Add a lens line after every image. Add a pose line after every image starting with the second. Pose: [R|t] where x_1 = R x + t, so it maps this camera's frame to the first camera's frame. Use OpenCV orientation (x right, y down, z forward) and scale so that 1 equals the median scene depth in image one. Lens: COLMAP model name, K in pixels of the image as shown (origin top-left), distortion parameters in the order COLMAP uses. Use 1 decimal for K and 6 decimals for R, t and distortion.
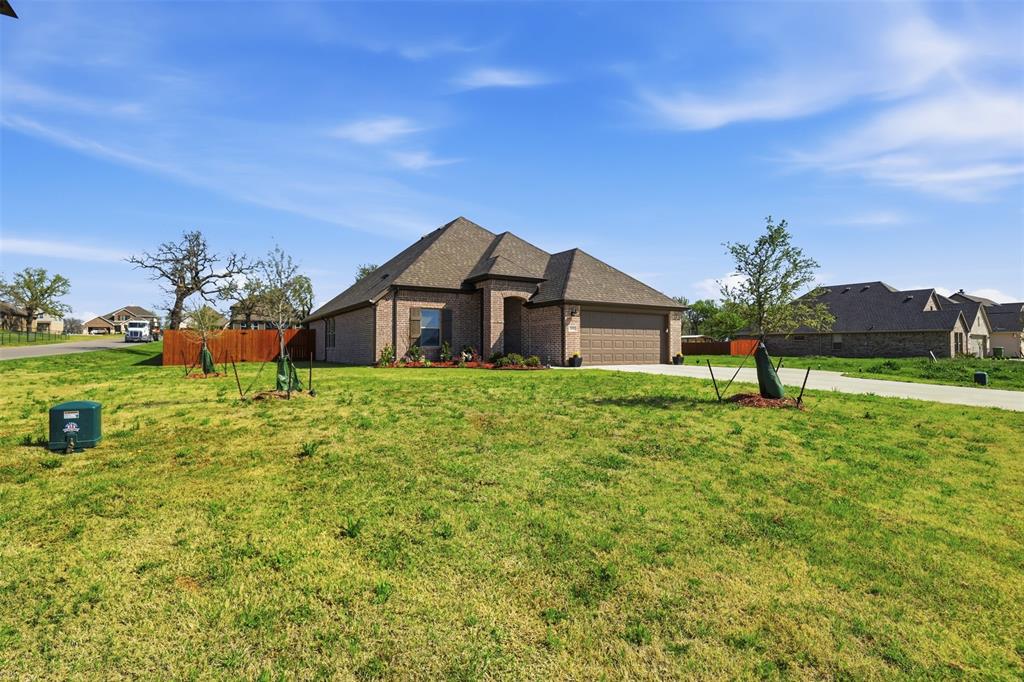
lens RADIAL K [[477.0, 0, 508.4], [0, 477.0, 346.4], [0, 0, 1]] dist [-0.022243, 0.000283]
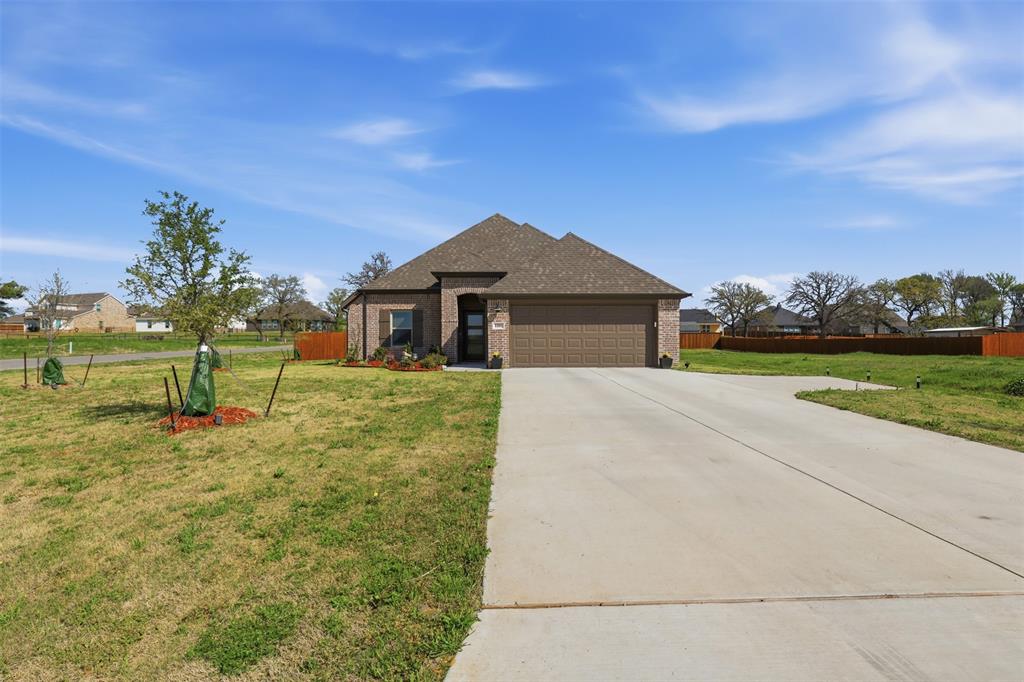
lens RADIAL K [[477.0, 0, 508.4], [0, 477.0, 346.4], [0, 0, 1]] dist [-0.022243, 0.000283]
pose [[0.863346, -0.004253, -0.504595, 0.560635], [0.006393, 0.999976, 0.002510, -0.001077], [0.504573, -0.005393, 0.863352, 0.223158]]
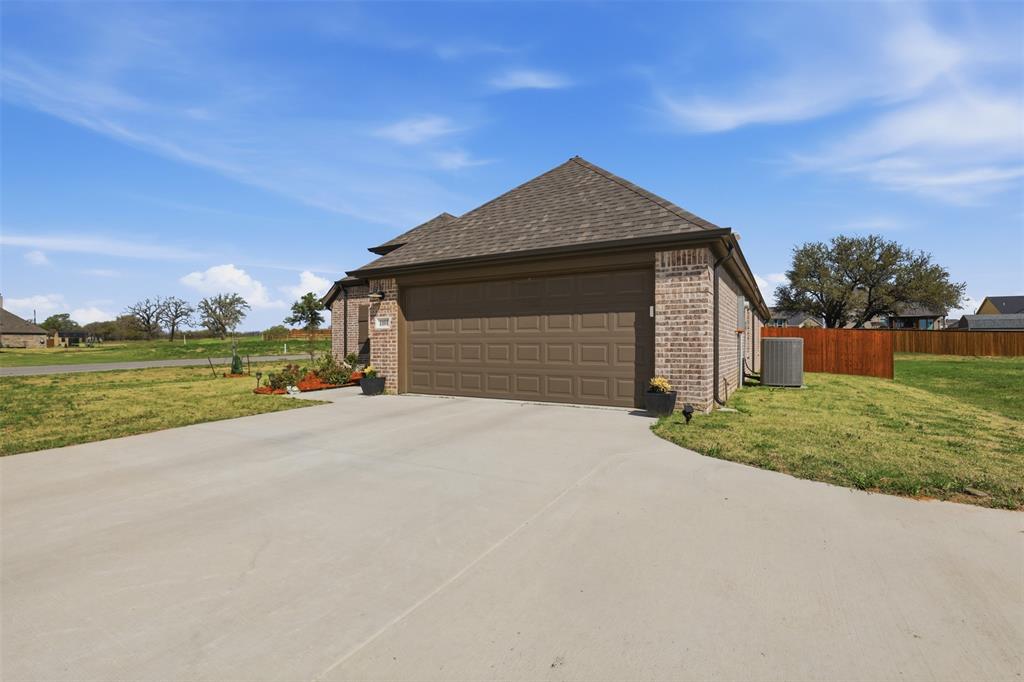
lens RADIAL K [[477.0, 0, 508.4], [0, 477.0, 346.4], [0, 0, 1]] dist [-0.022243, 0.000283]
pose [[0.478729, -0.002195, -0.877960, 0.627561], [0.004513, 0.999990, -0.000040, -0.009795], [0.877951, -0.003943, 0.478734, 0.809357]]
